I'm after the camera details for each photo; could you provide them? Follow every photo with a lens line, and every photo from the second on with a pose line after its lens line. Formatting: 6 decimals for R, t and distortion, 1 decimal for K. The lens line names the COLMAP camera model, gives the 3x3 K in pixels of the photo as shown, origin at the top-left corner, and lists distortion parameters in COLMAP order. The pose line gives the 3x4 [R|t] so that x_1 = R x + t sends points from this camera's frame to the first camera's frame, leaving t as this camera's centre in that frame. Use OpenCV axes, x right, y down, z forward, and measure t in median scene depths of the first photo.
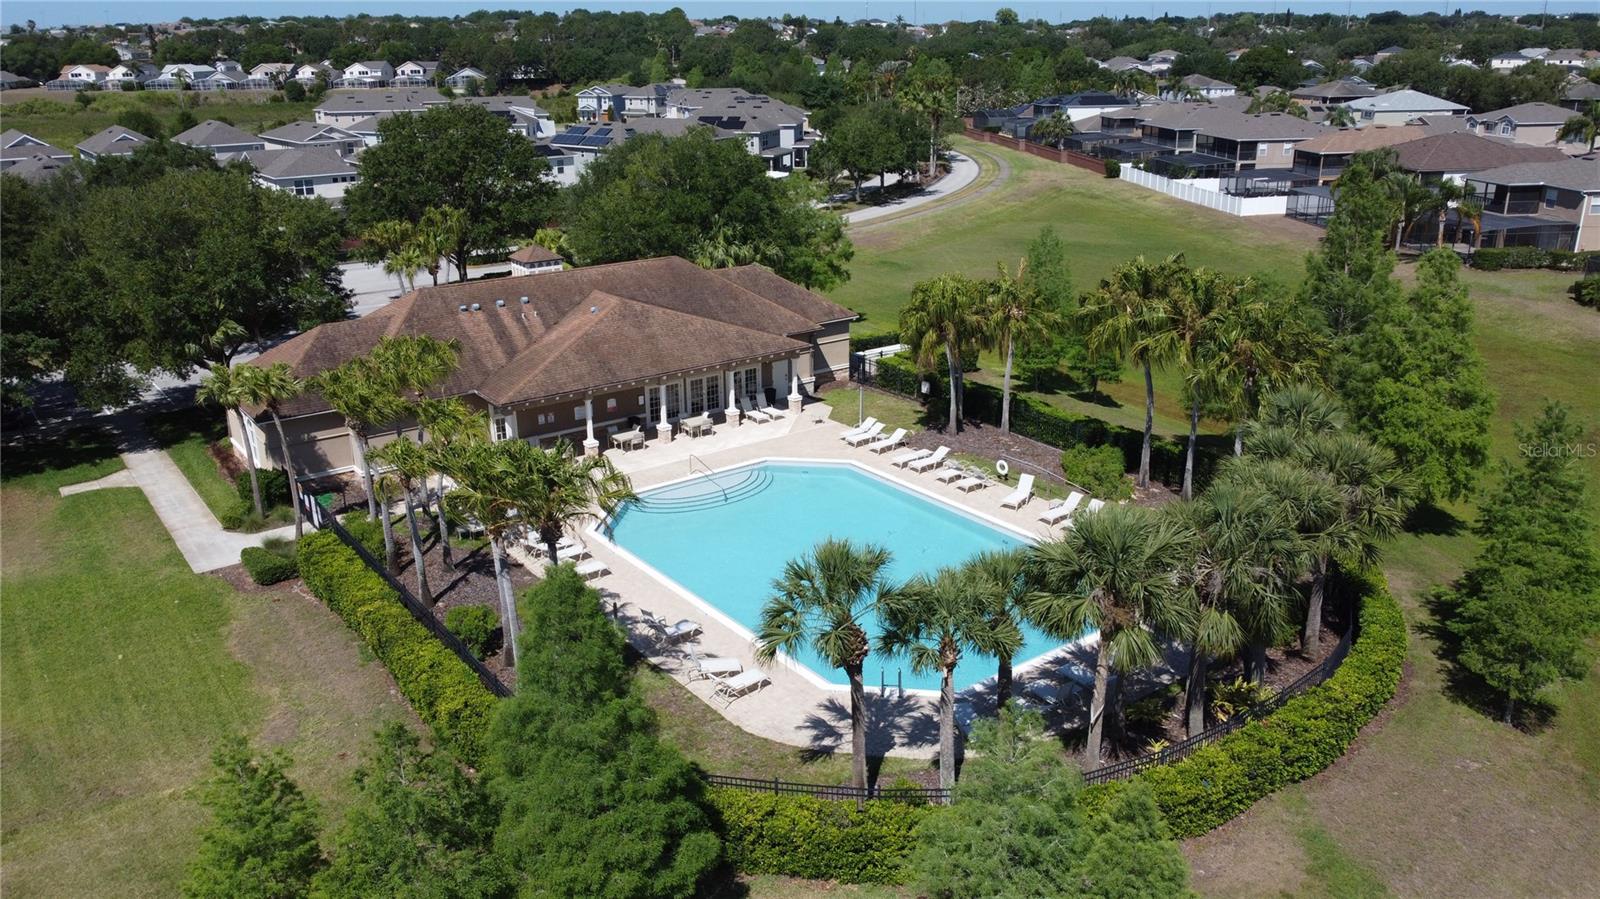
lens RADIAL K [[1210.4, 0, 802.6], [0, 1210.4, 446.9], [0, 0, 1]] dist [0.000222, 0.002041]
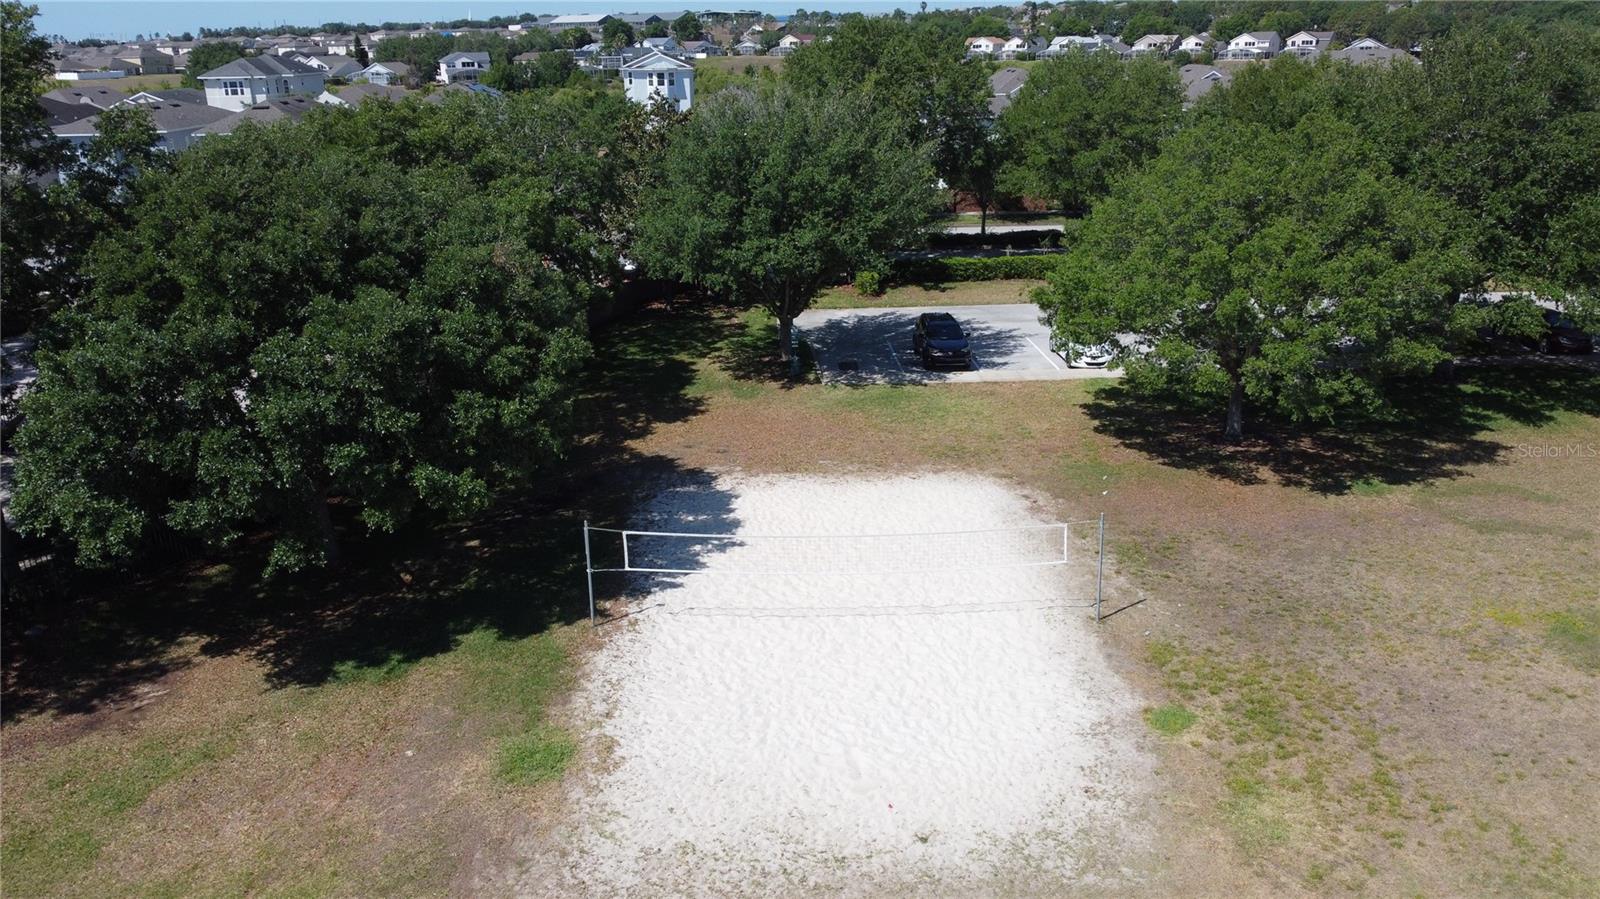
lens RADIAL K [[1210.4, 0, 797.6], [0, 1210.4, 444.6], [0, 0, 1]] dist [0.000222, 0.002041]
pose [[0.831998, 0.173603, -0.526916, -0.272474], [-0.170819, 0.983799, 0.054410, 0.037346], [0.527826, 0.044738, 0.848174, 0.020890]]
